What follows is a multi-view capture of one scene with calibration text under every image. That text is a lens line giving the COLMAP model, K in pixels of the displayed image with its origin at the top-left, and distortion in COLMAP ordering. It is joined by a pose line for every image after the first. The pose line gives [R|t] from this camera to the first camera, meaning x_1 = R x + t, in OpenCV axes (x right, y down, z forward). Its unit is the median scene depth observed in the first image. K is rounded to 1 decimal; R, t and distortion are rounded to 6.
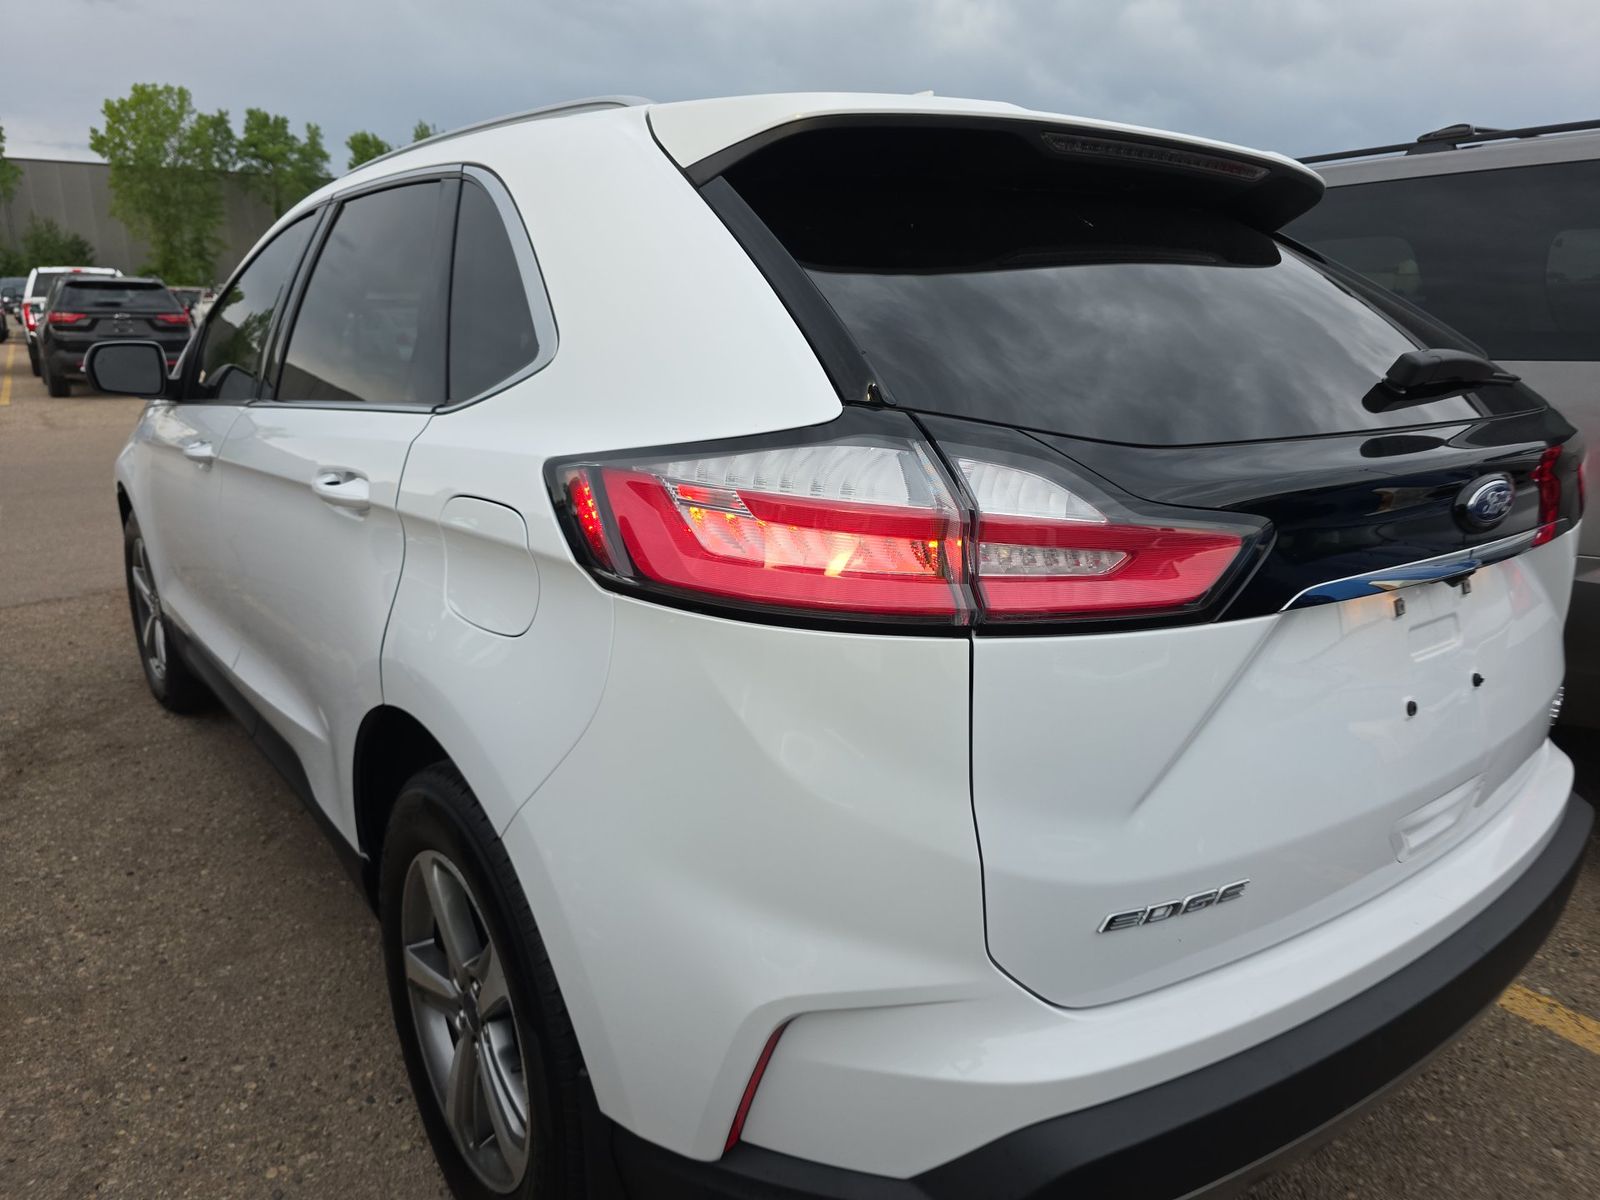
lens RADIAL K [[1048.7, 0, 802.6], [0, 1048.7, 612.1], [0, 0, 1]] dist [0.052347, -0.055240]
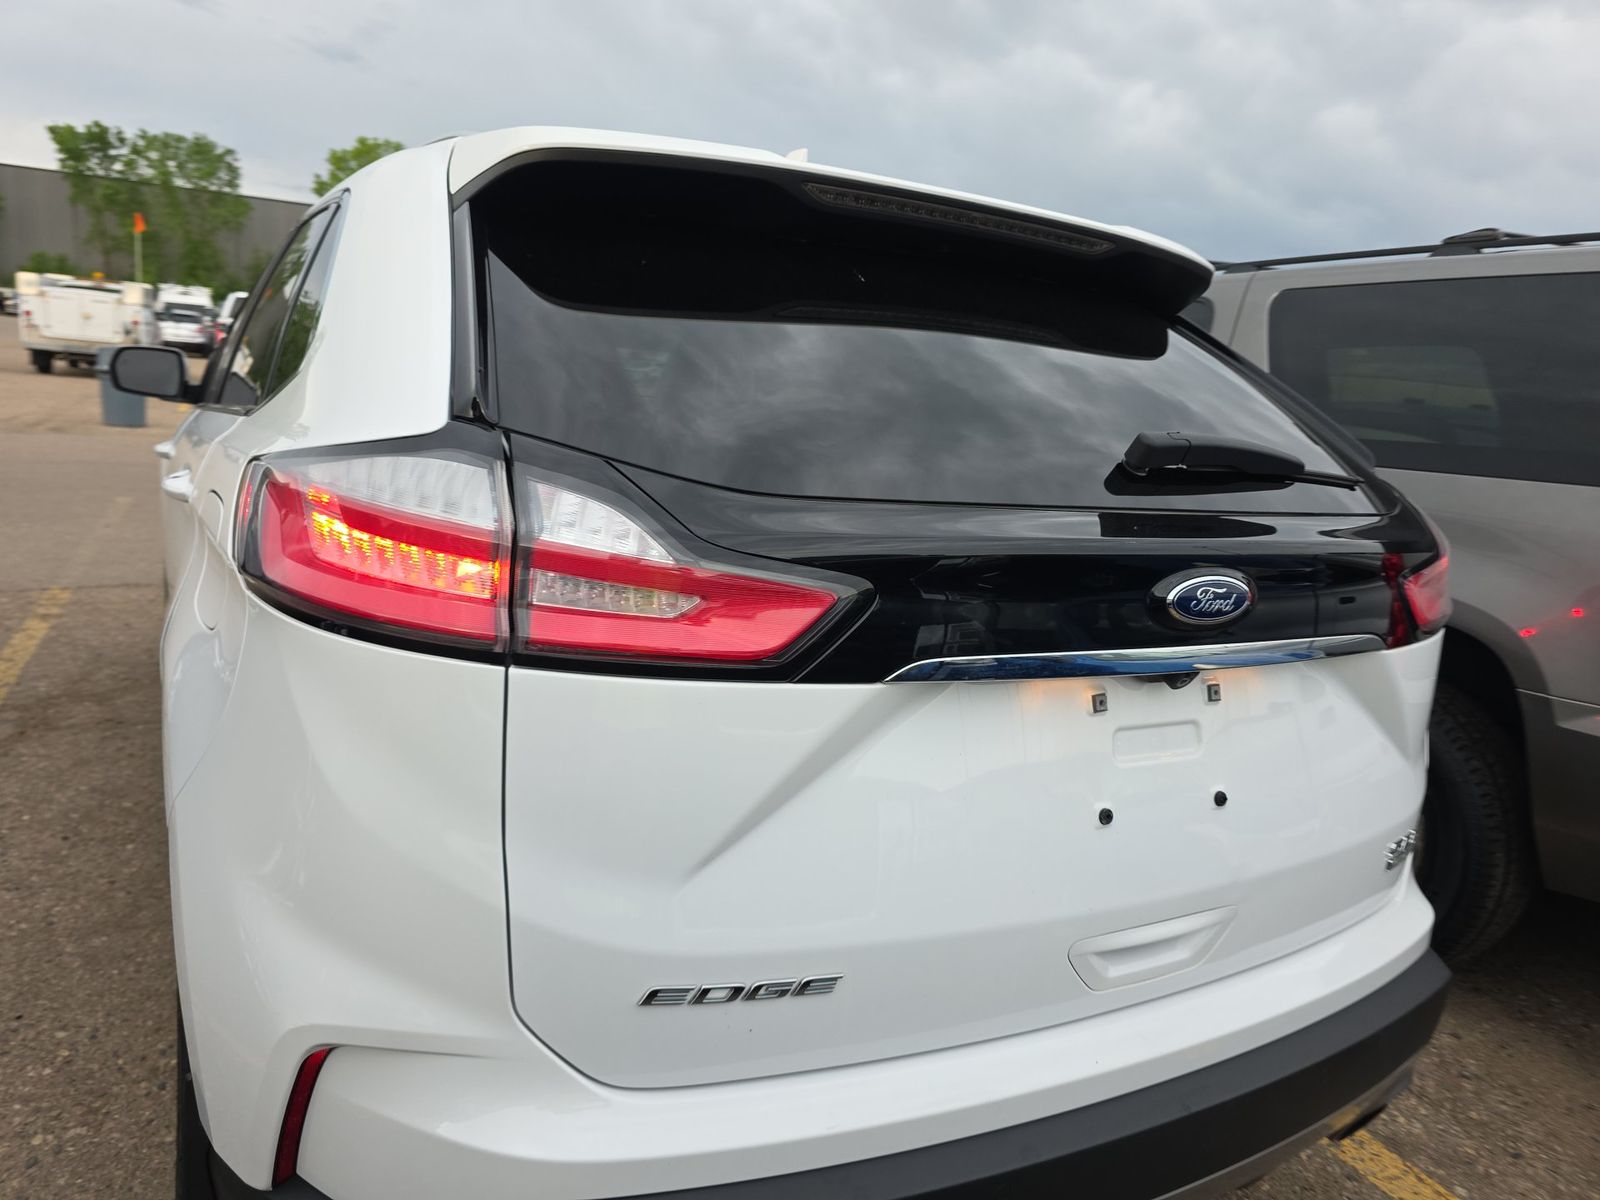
lens RADIAL K [[1068.2, 0, 800.0], [0, 1068.2, 600.0], [0, 0, 1]] dist [0.000235, -0.005045]
pose [[0.985359, 0.106366, -0.133242, 0.289686], [-0.116274, 0.990824, -0.068912, 0.000466], [0.124690, 0.083396, 0.988685, 0.035815]]
